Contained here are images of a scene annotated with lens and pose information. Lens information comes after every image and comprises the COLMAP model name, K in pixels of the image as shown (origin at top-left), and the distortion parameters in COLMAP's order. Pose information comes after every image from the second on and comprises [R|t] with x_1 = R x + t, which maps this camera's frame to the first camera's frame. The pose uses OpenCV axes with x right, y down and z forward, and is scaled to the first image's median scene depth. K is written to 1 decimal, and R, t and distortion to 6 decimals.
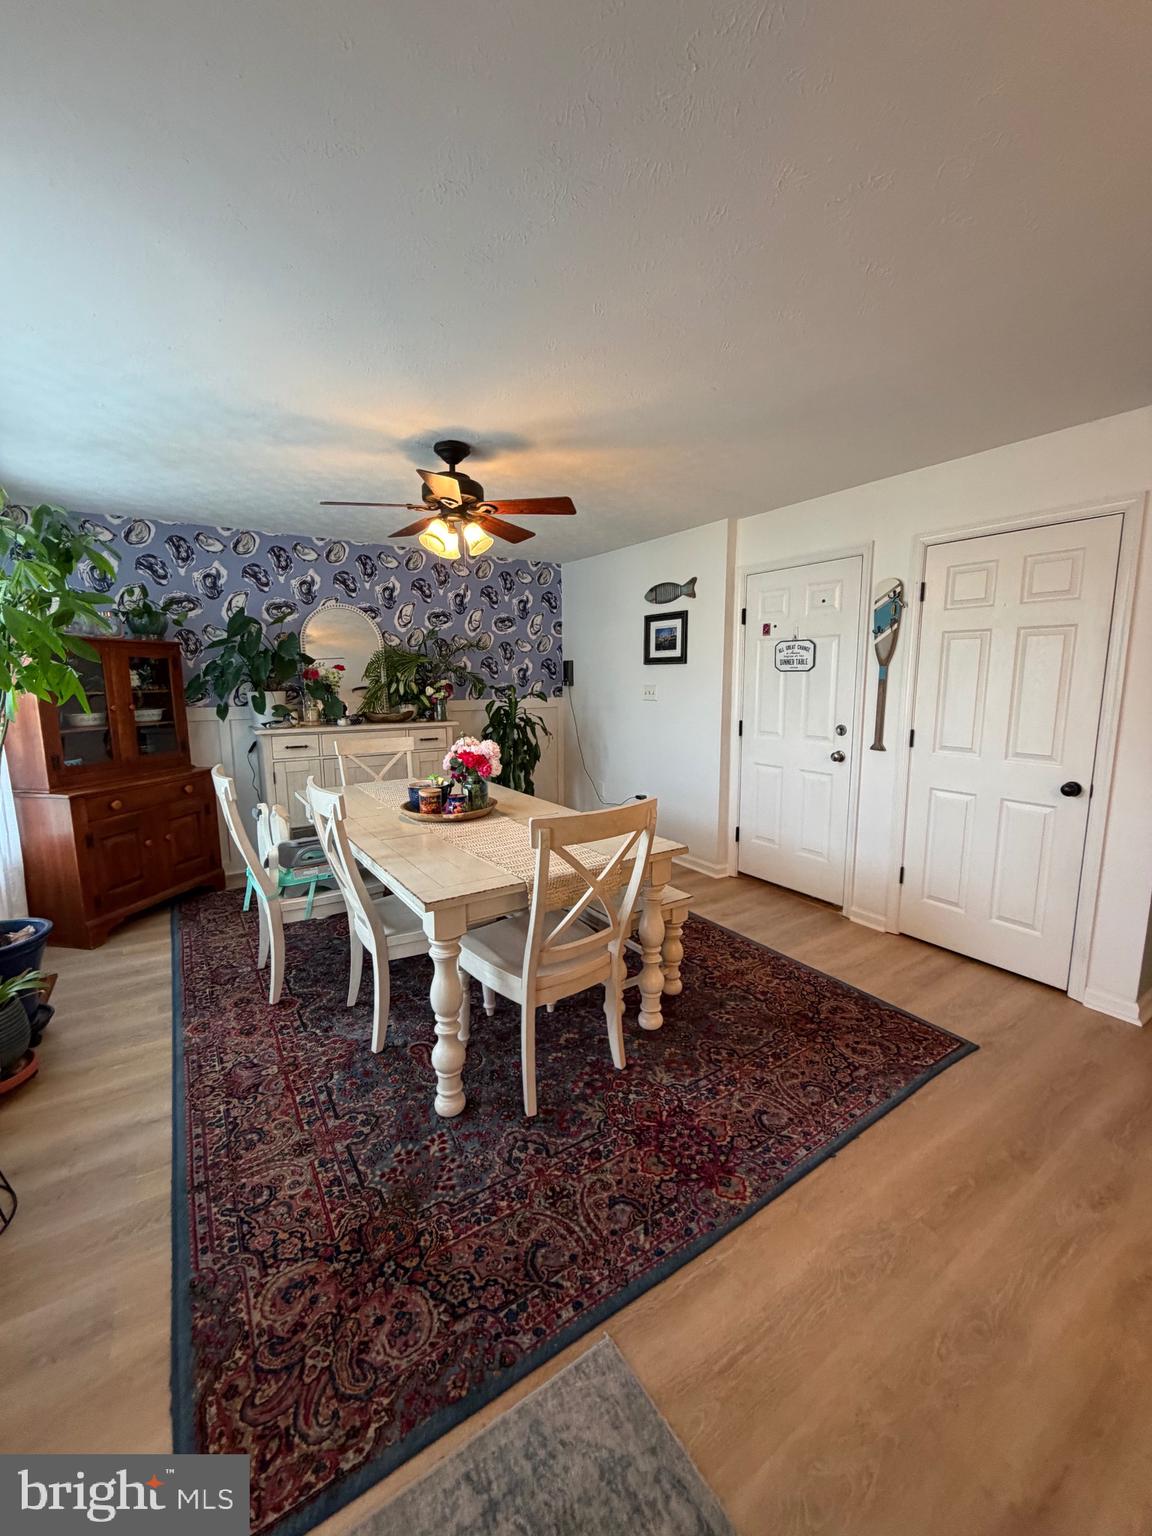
lens RADIAL K [[608.3, 0, 578.5], [0, 608.3, 765.1], [0, 0, 1]] dist [0.000497, -0.000900]
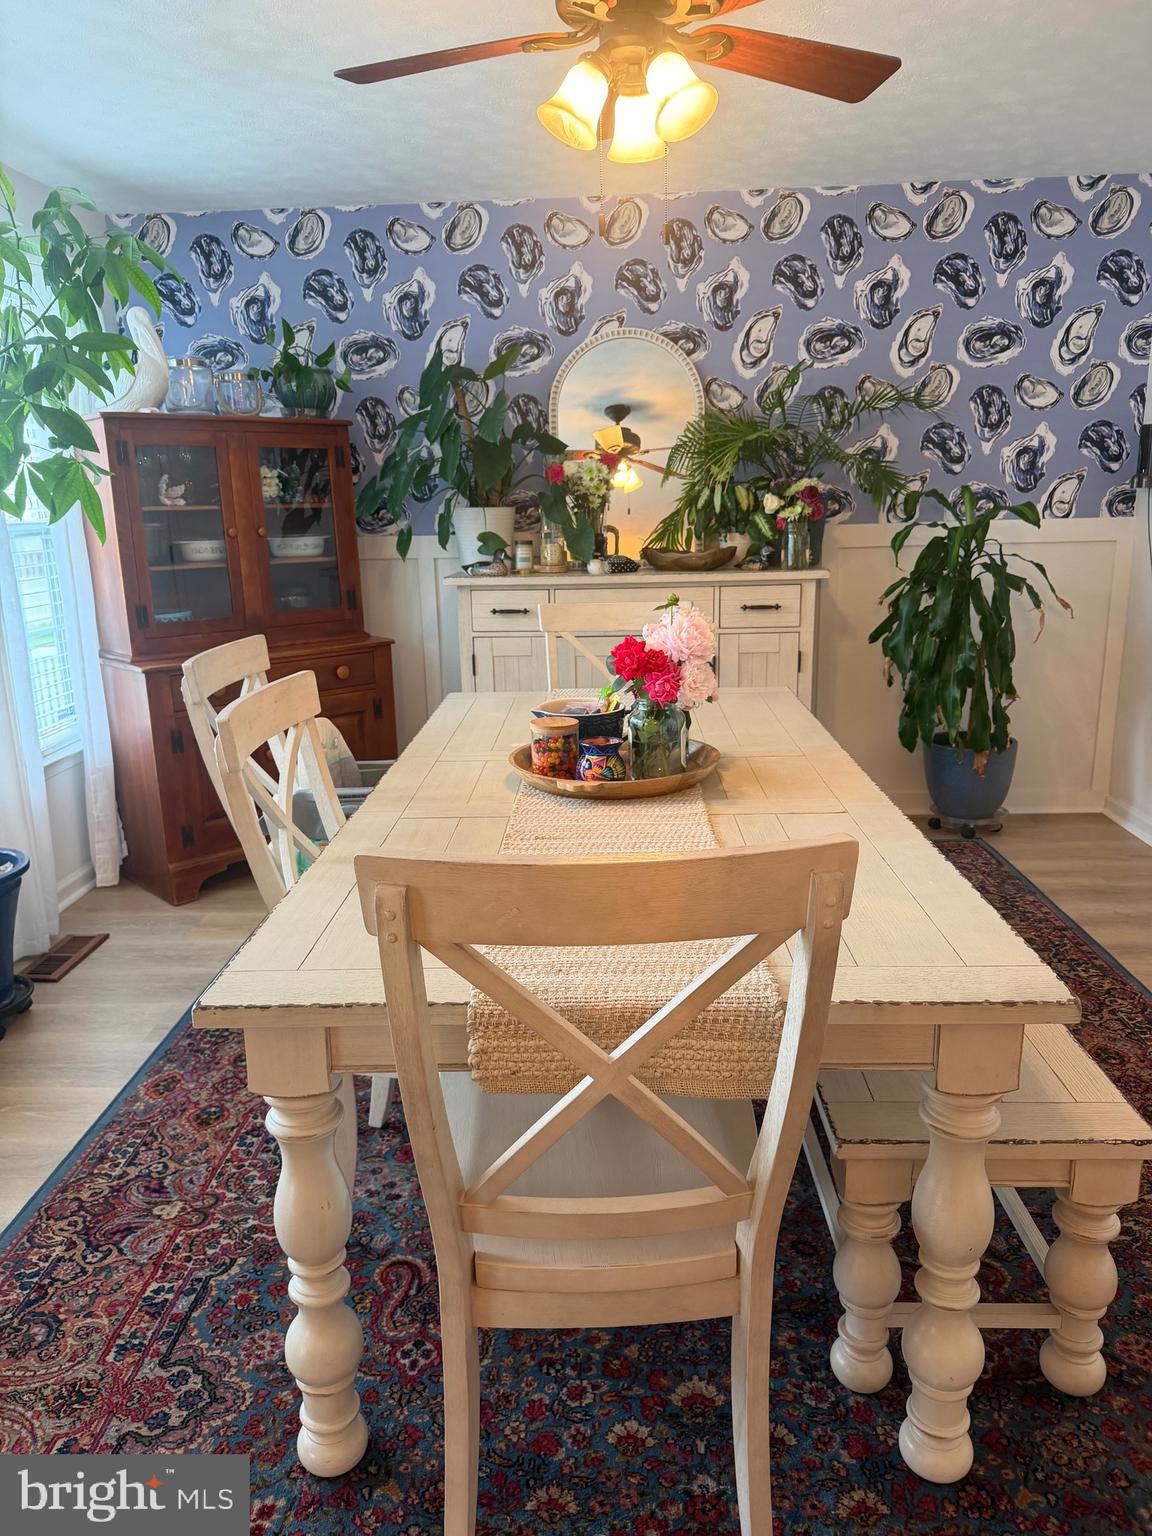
lens RADIAL K [[1079.8, 0, 575.5], [0, 1079.8, 771.7], [0, 0, 1]] dist [0.034298, -0.042739]
pose [[0.810940, 0.131364, -0.570193, 0.172280], [-0.066609, 0.988864, 0.133086, -0.021904], [0.581326, -0.069944, 0.810659, 0.270978]]
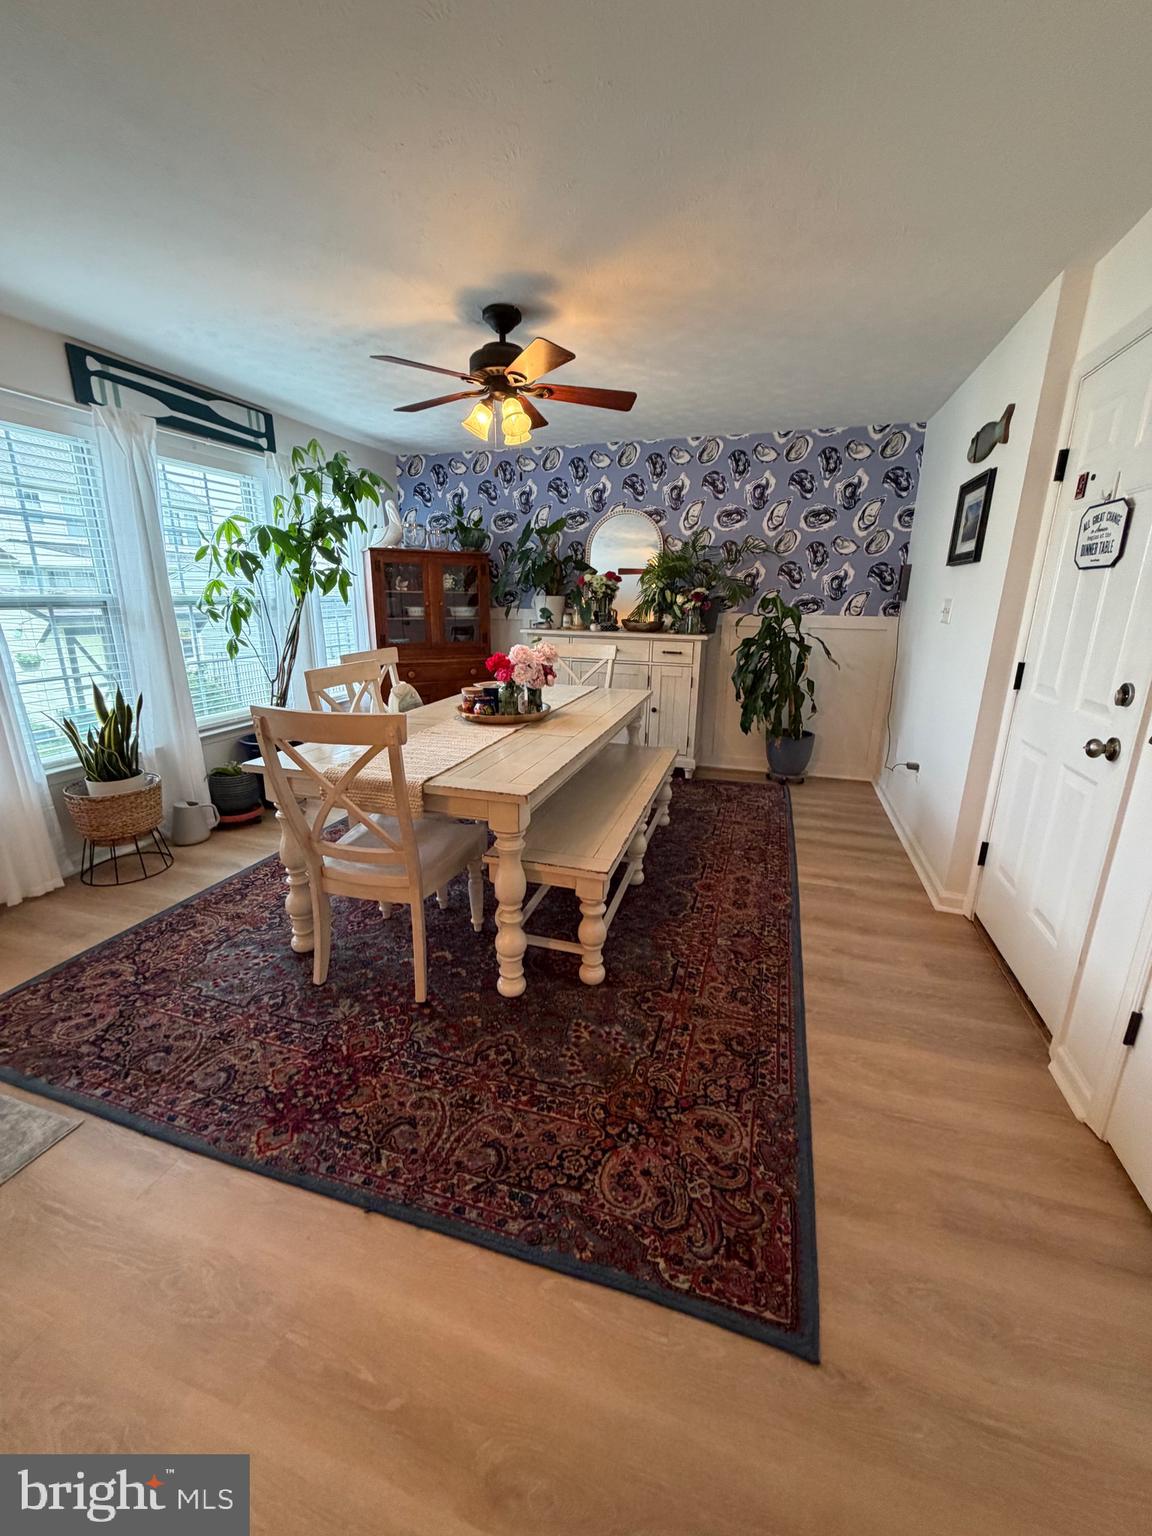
lens RADIAL K [[608.3, 0, 577.5], [0, 608.3, 766.6], [0, 0, 1]] dist [0.000497, -0.000900]
pose [[0.629703, 0.225406, -0.743415, 0.499146], [-0.130088, 0.974062, 0.185149, -0.033279], [0.765866, -0.019880, 0.642693, 0.355874]]
